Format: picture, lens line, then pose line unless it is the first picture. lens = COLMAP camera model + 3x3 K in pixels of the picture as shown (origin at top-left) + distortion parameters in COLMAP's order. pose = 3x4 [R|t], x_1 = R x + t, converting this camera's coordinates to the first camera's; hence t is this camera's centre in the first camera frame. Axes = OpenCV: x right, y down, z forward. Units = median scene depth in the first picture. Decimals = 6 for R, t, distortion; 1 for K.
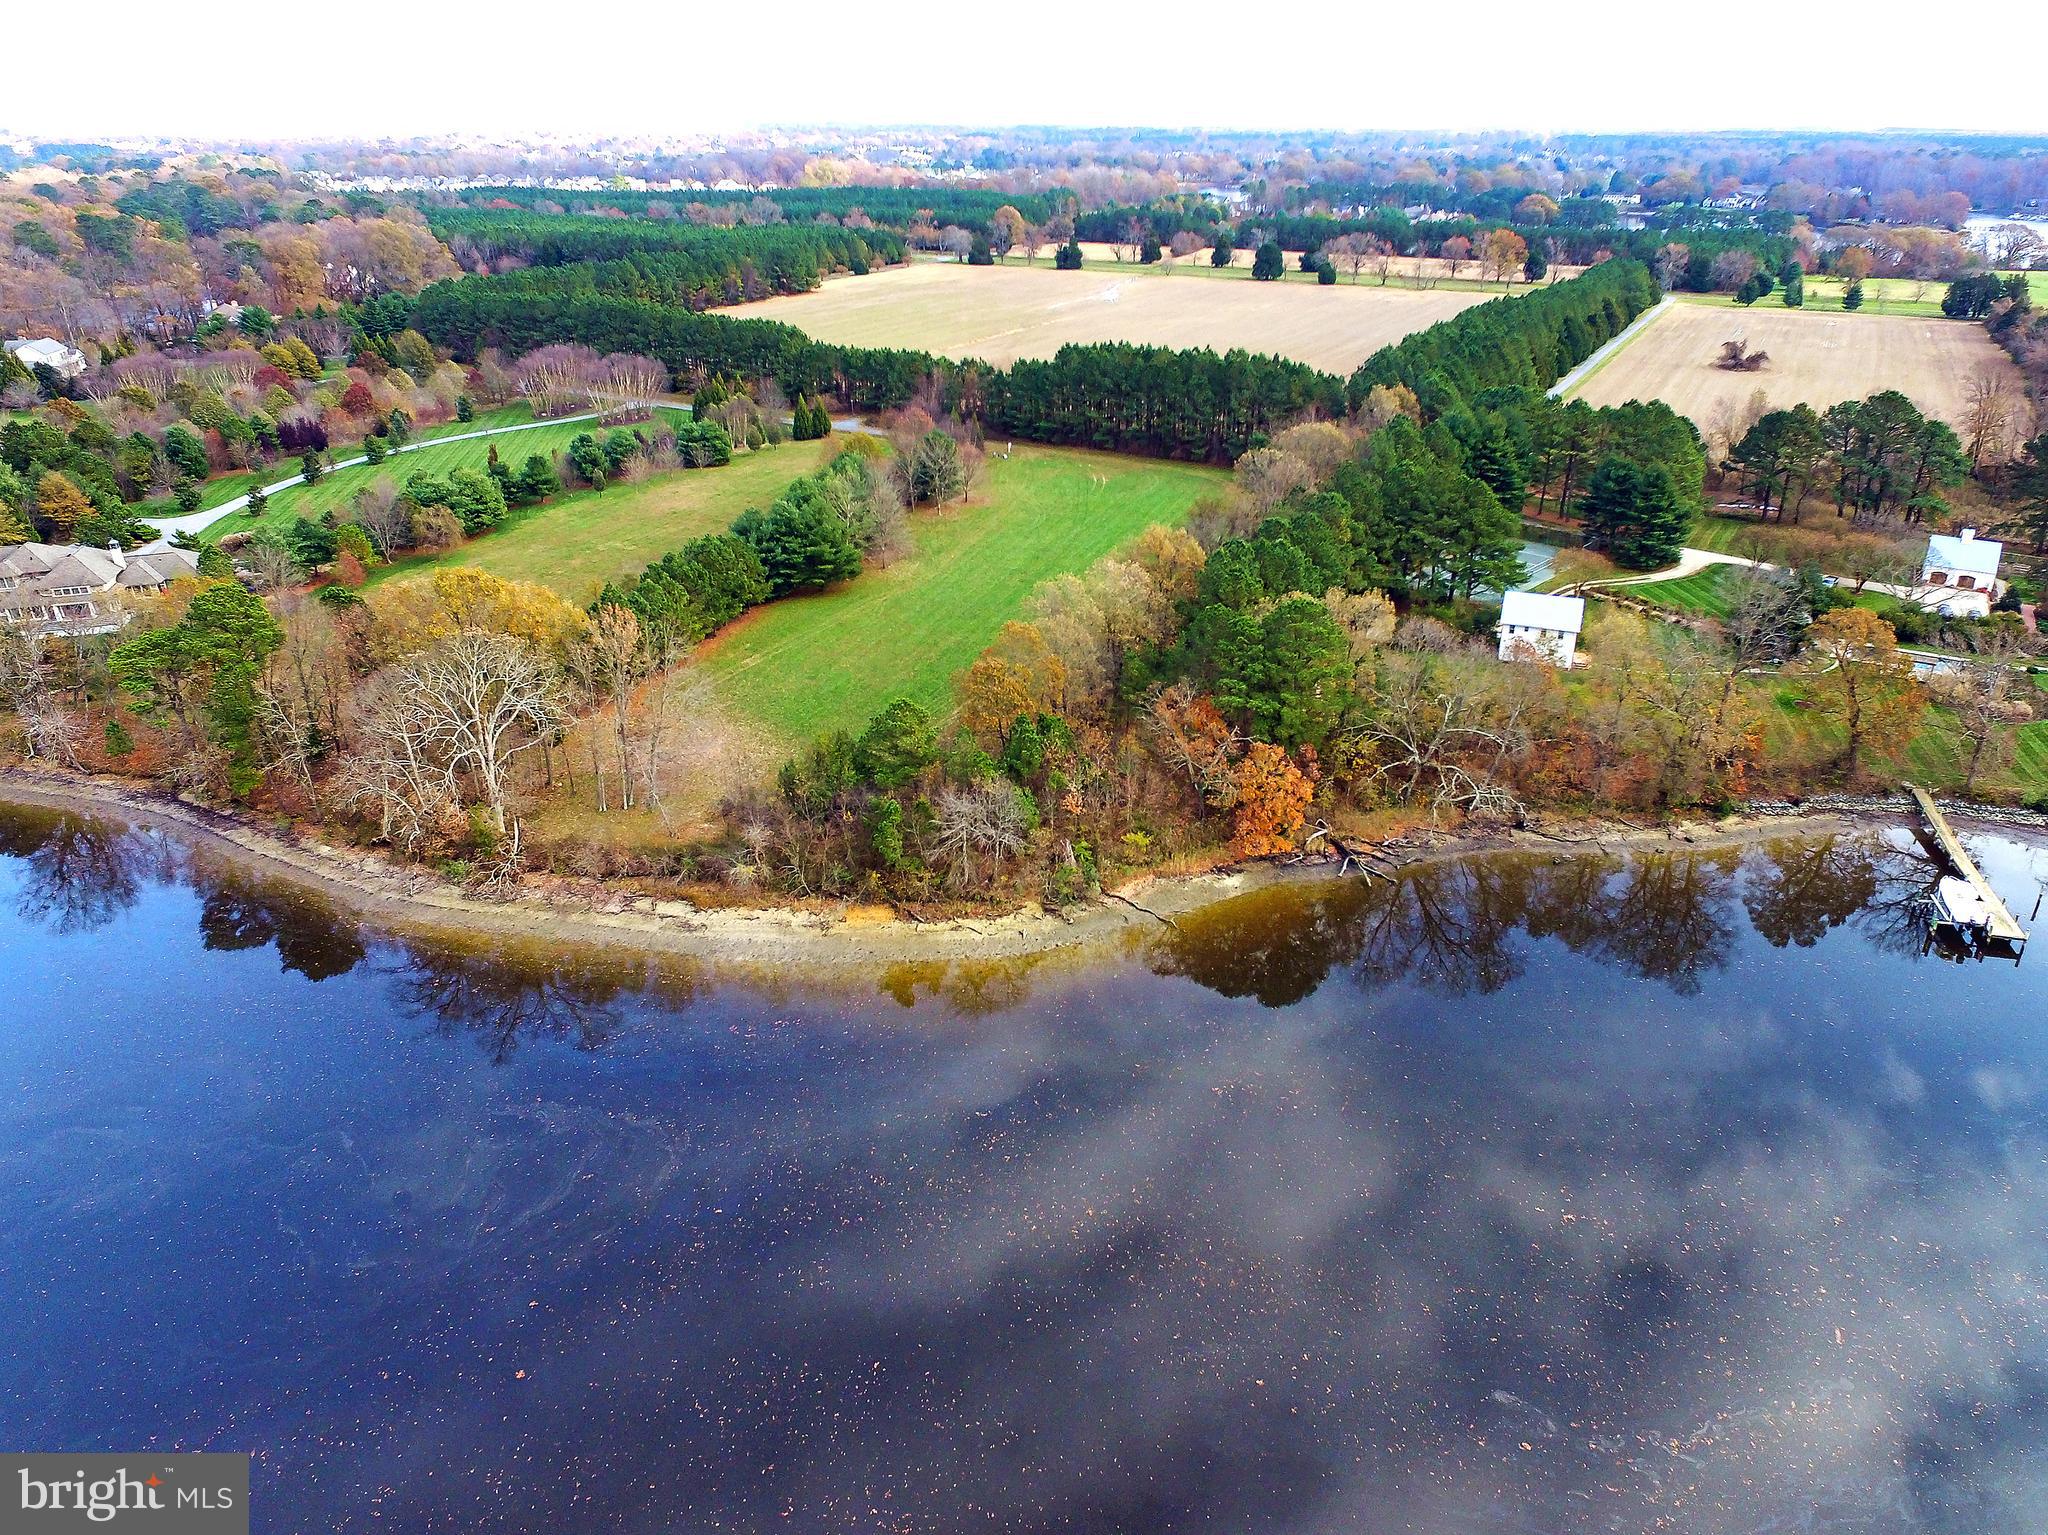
lens RADIAL K [[1305.6, 0, 1107.5], [0, 1305.6, 710.8], [0, 0, 1]] dist [-0.002455, 0.002932]
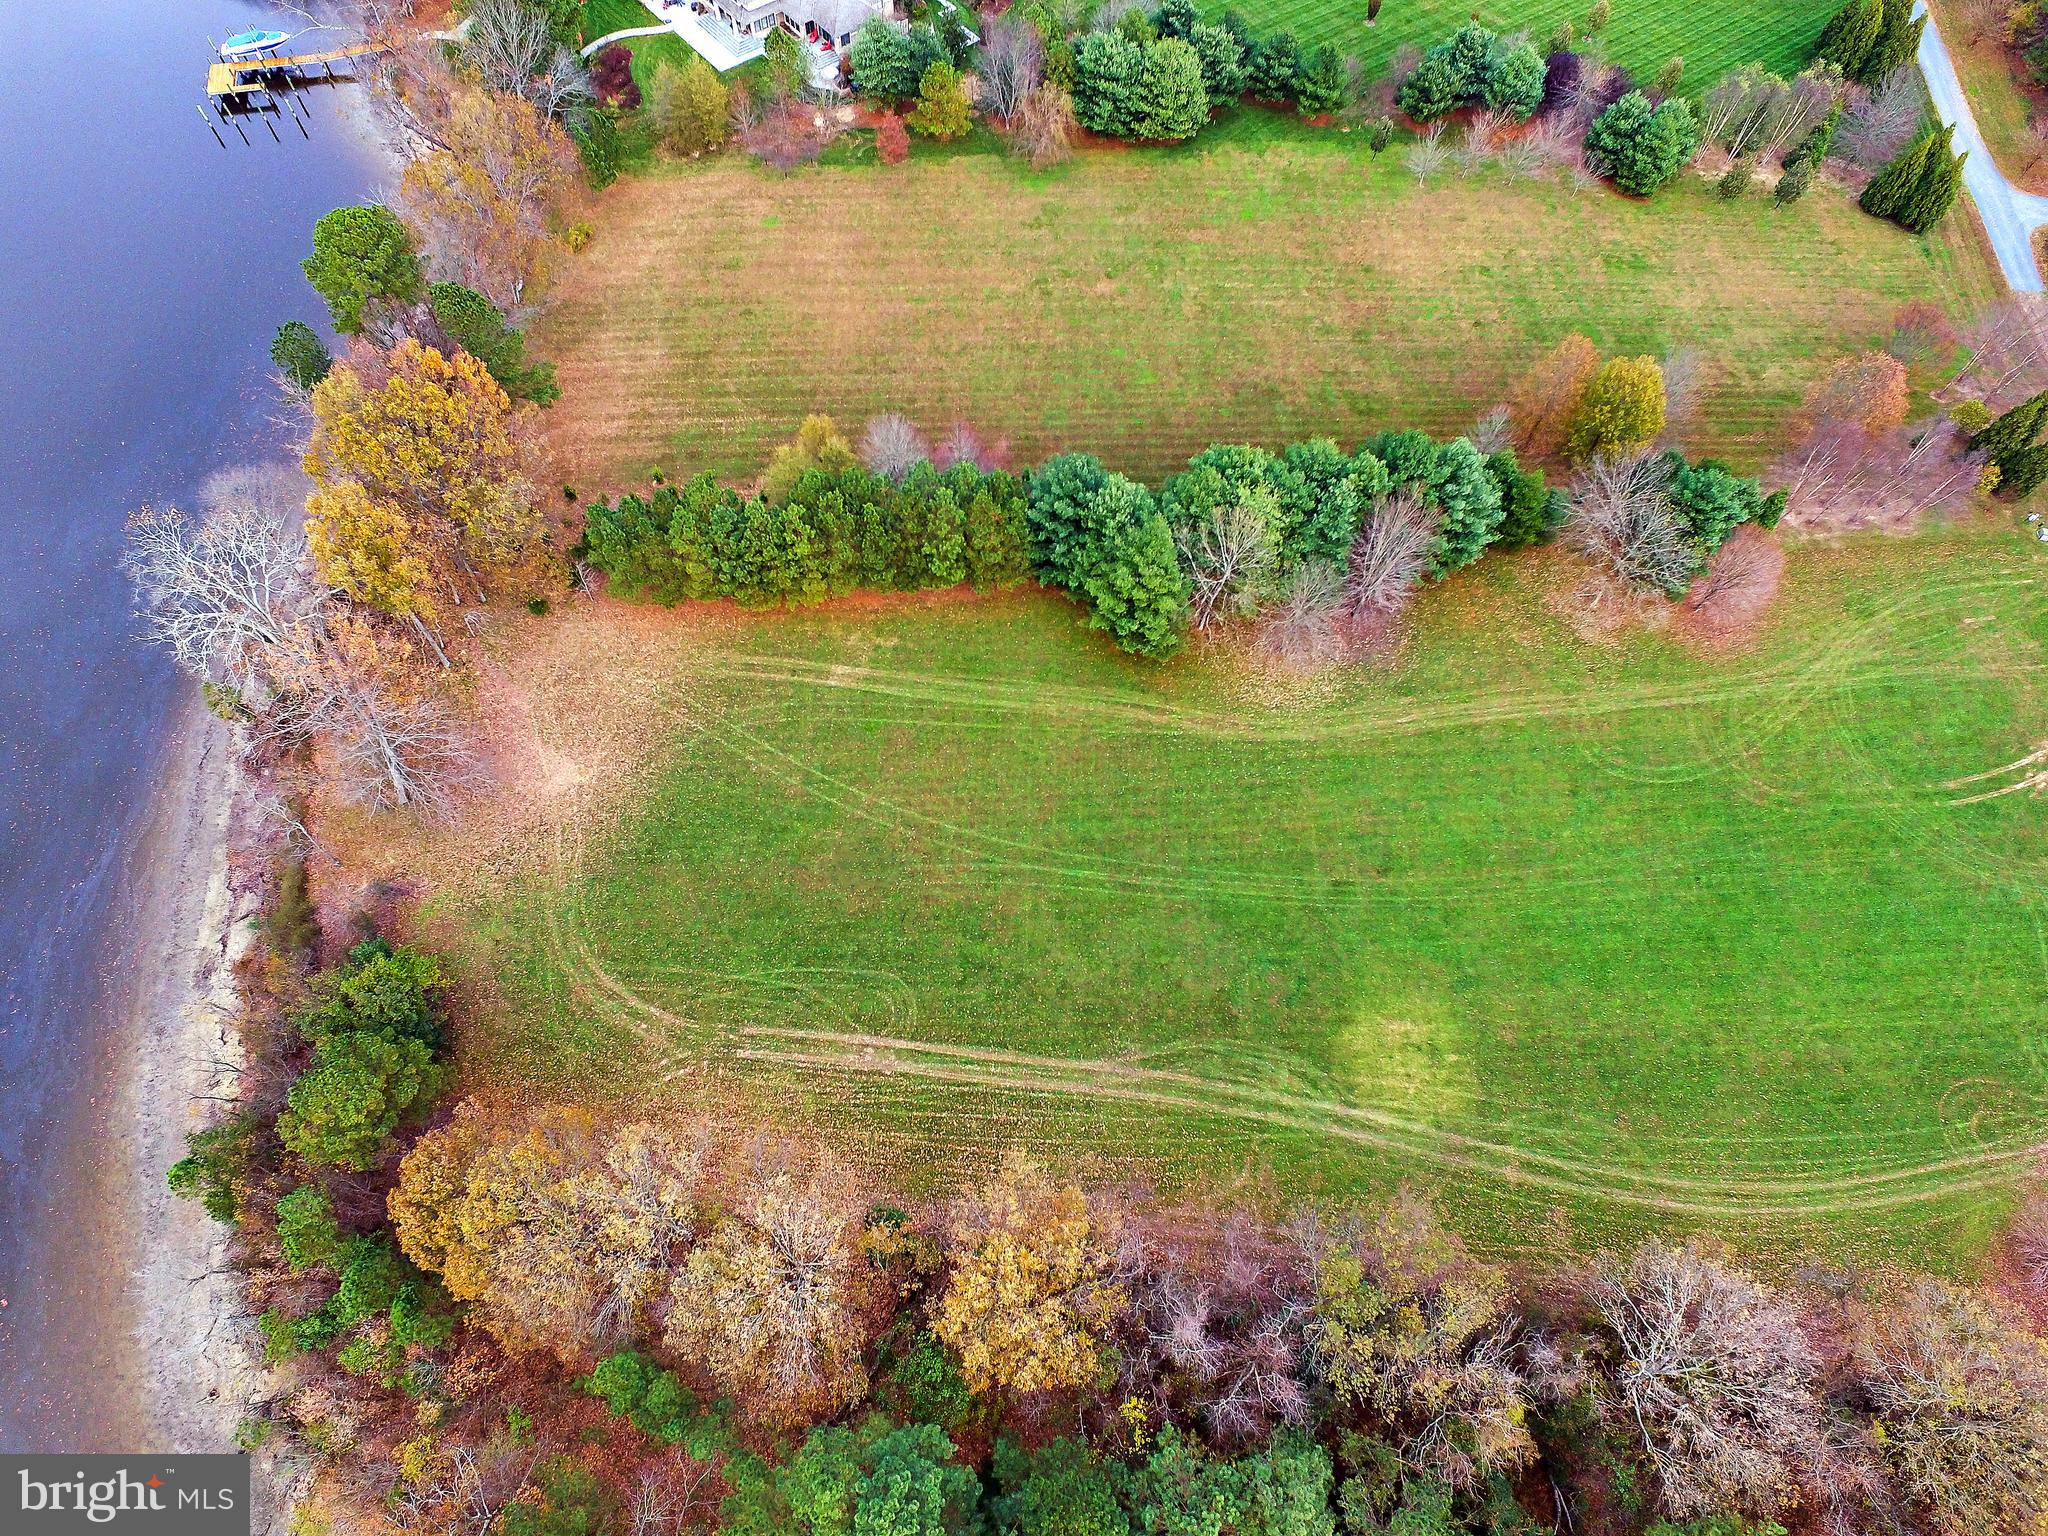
lens RADIAL K [[1202.3, 0, 1038.9], [0, 1202.3, 765.5], [0, 0, 1]] dist [-0.008057, 0.011110]
pose [[0.358862, 0.823168, -0.440013, 0.045777], [-0.409275, 0.562452, 0.718431, -0.303898], [0.838875, -0.077731, 0.538745, 0.455113]]
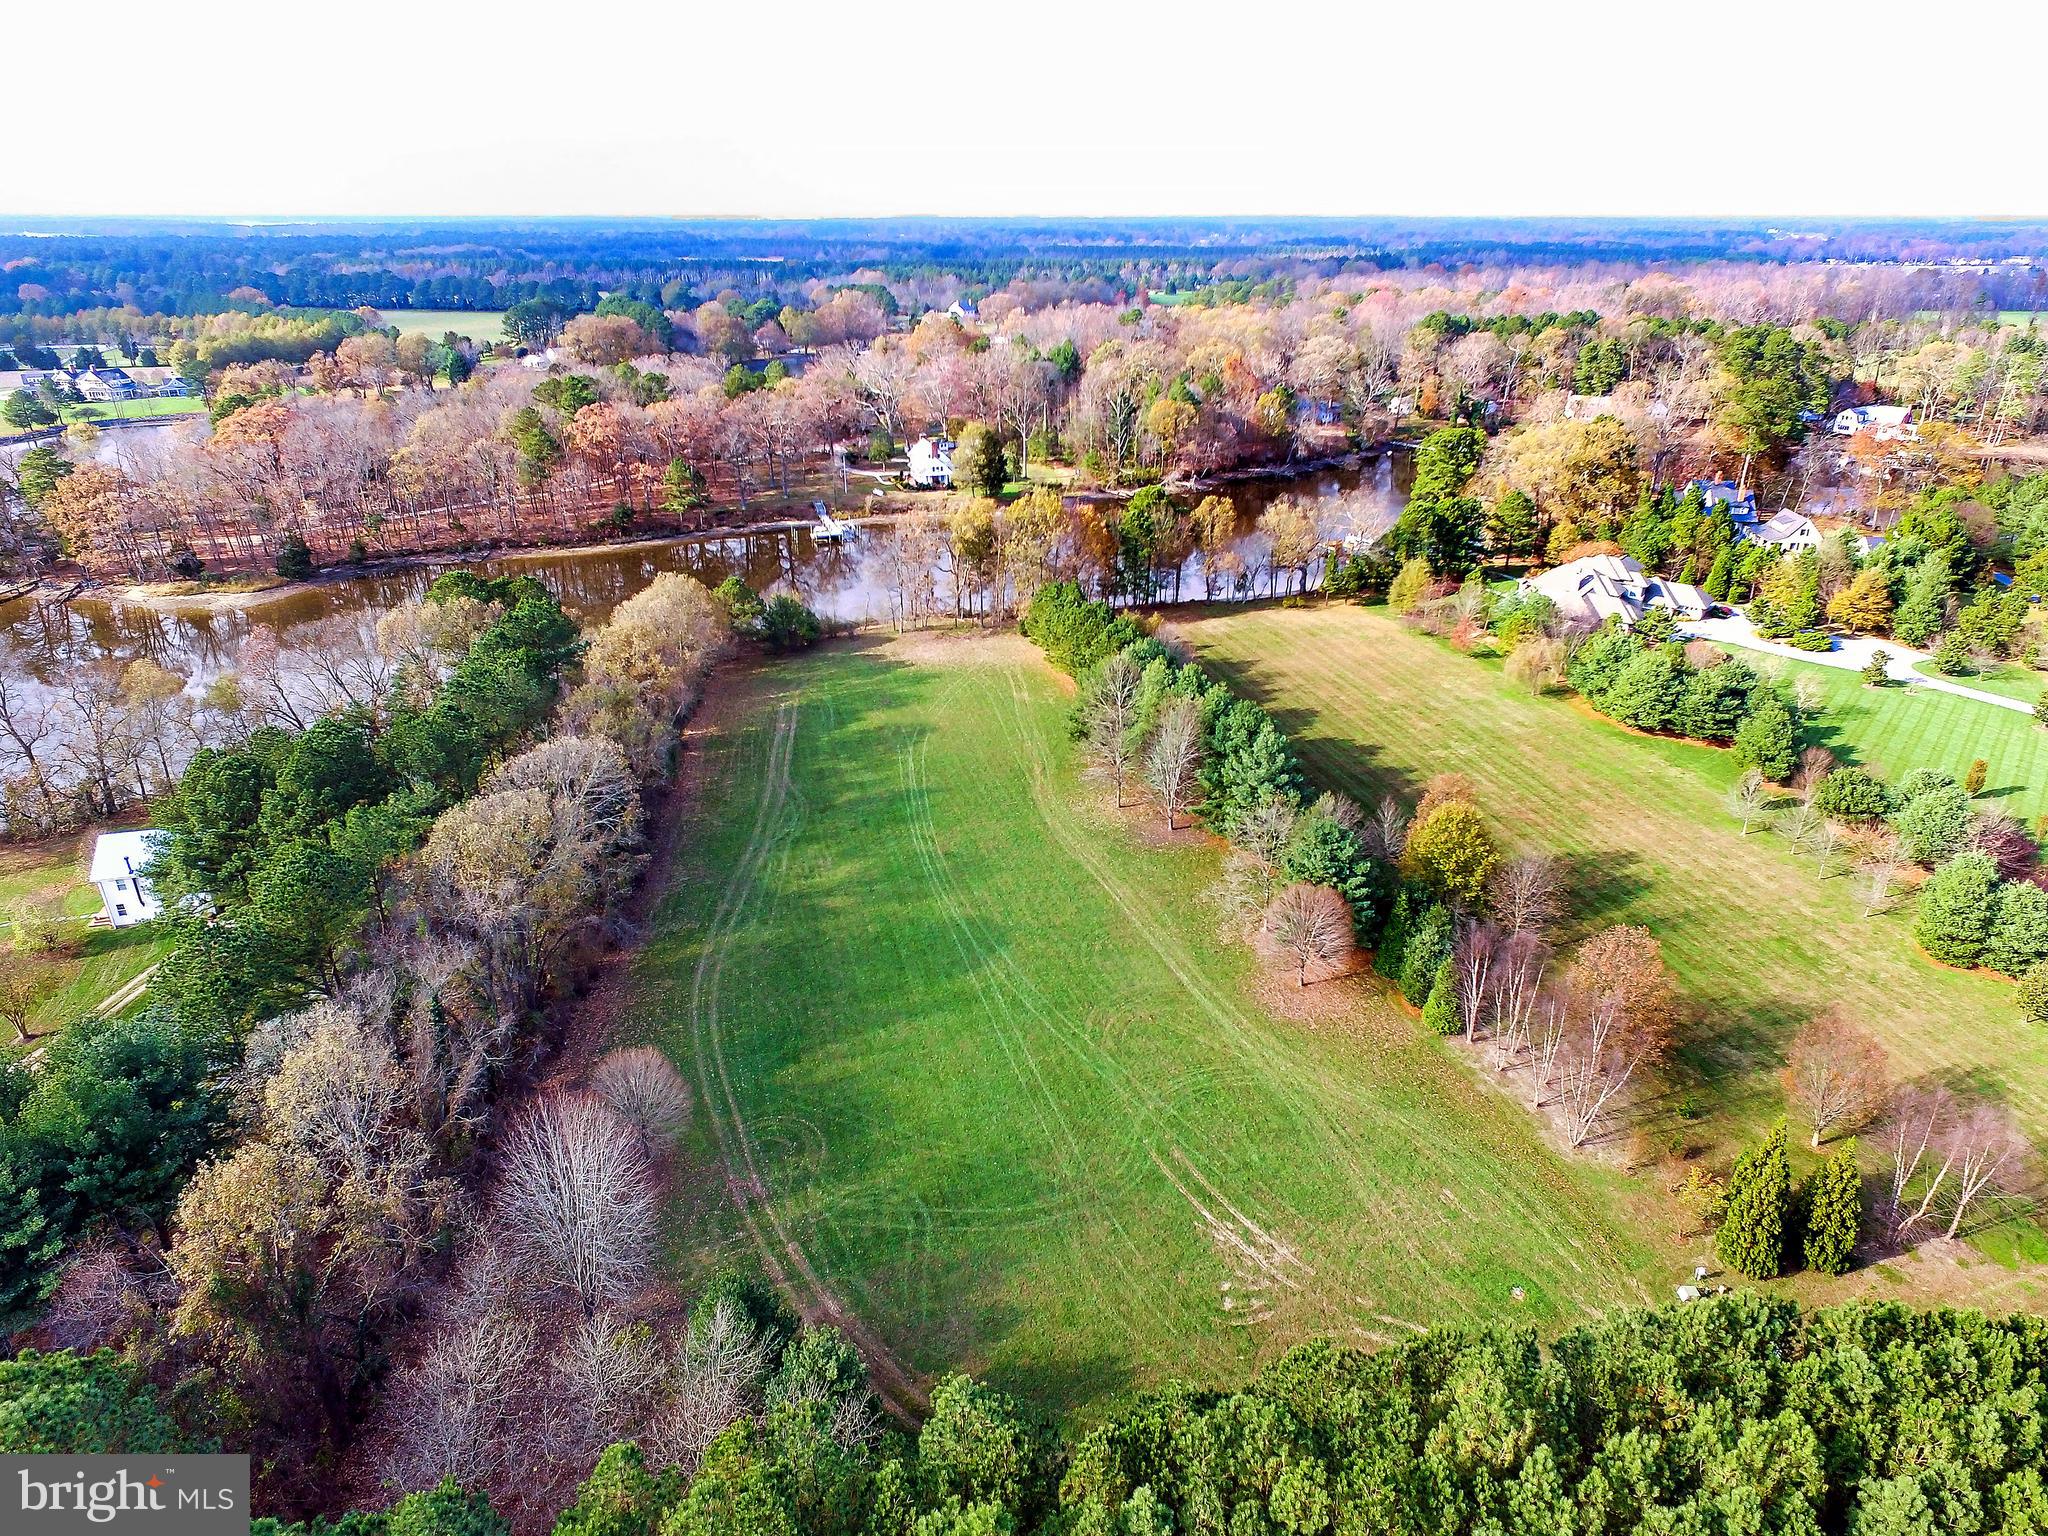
lens RADIAL K [[1264.5, 0, 1045.8], [0, 1264.5, 766.1], [0, 0, 1]] dist [-0.000253, 0.001266]
pose [[-0.823249, 0.225577, -0.520938, 0.168786], [-0.238982, 0.694668, 0.678472, -0.439799], [0.514927, 0.683046, -0.517976, 0.976244]]
